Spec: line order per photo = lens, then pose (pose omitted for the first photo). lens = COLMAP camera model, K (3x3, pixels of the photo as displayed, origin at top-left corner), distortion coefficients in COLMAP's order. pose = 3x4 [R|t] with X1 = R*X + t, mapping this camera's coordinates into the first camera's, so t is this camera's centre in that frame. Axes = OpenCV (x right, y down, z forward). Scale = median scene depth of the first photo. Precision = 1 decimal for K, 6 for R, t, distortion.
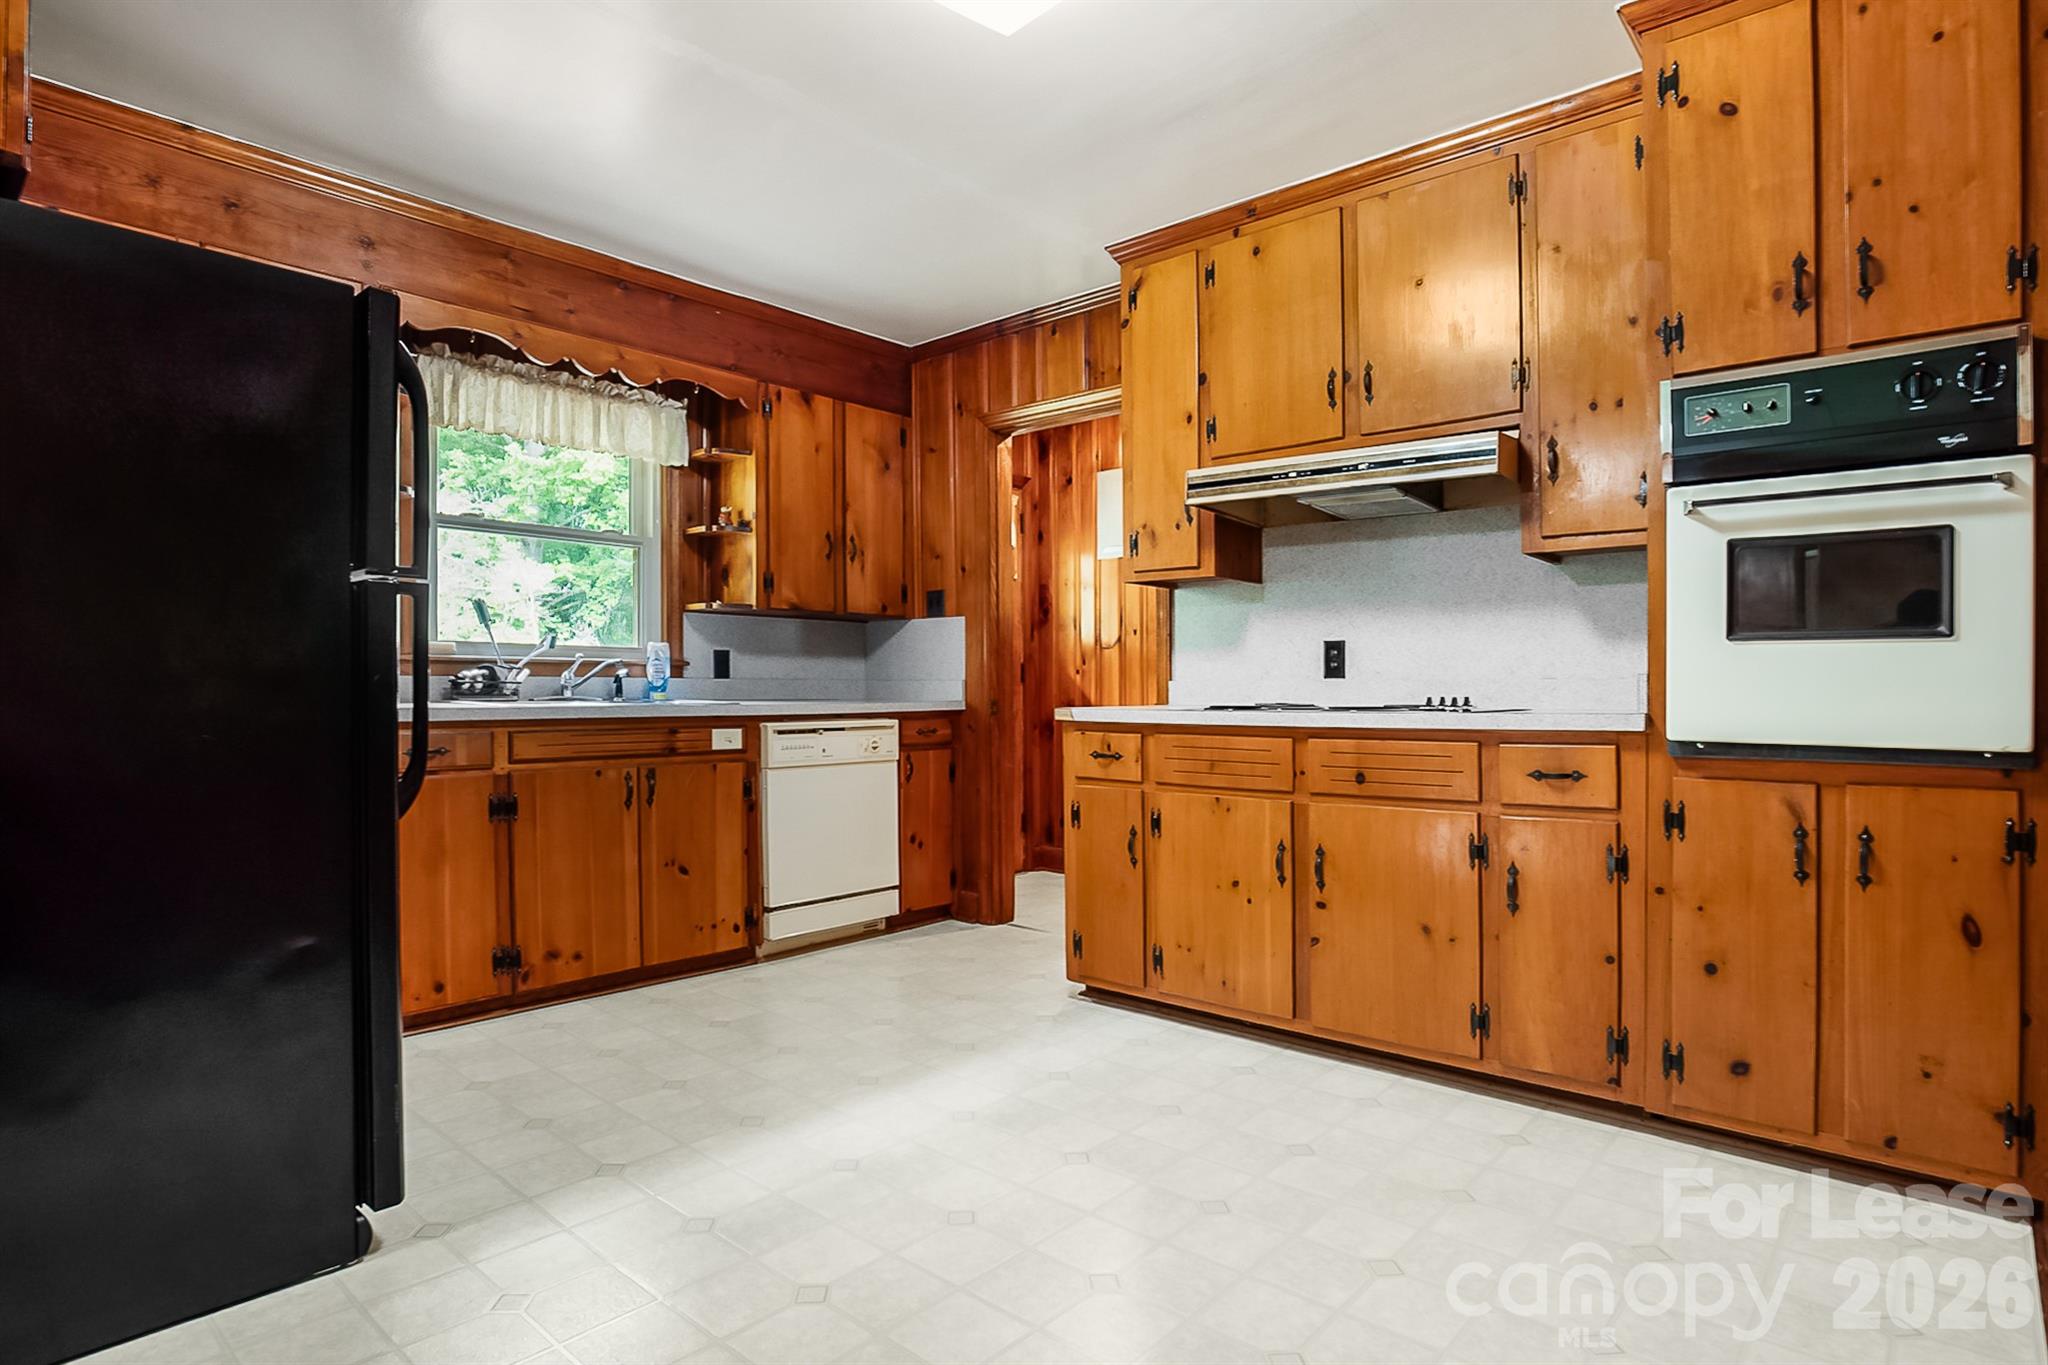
lens RADIAL K [[1054.7, 0, 1017.9], [0, 1054.7, 685.1], [0, 0, 1]] dist [-0.000554, 0.000460]
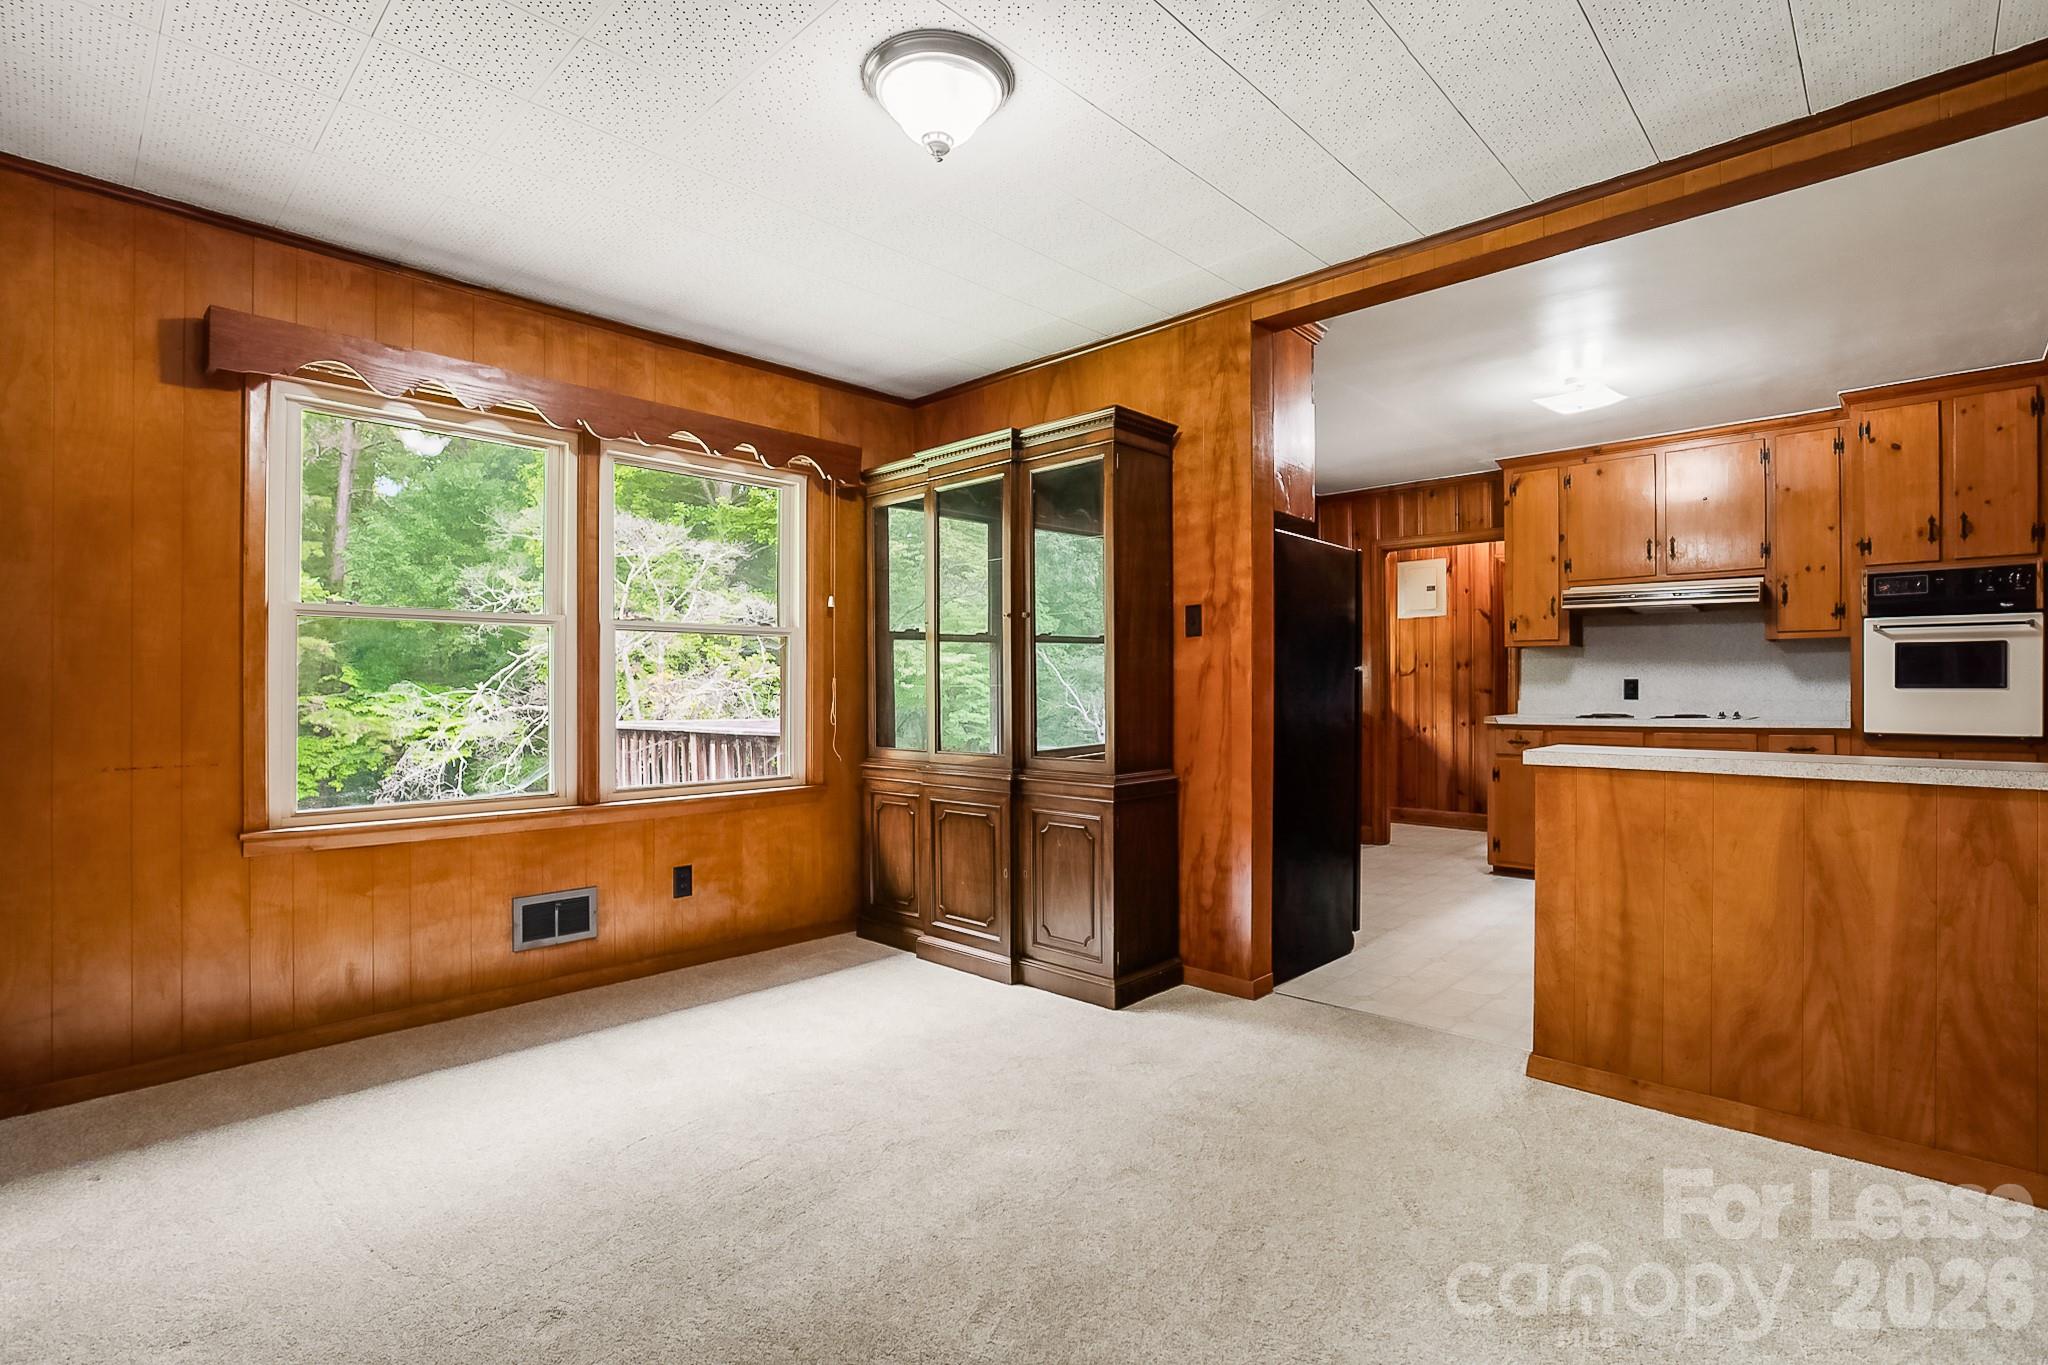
lens RADIAL K [[943.9, 0, 1021.6], [0, 943.9, 692.1], [0, 0, 1]] dist [-0.002969, 0.005084]
pose [[0.999750, 0.000340, -0.022360, -1.094337], [-0.000257, 0.999993, 0.003740, -0.039131], [0.022361, -0.003733, 0.999743, -1.005649]]
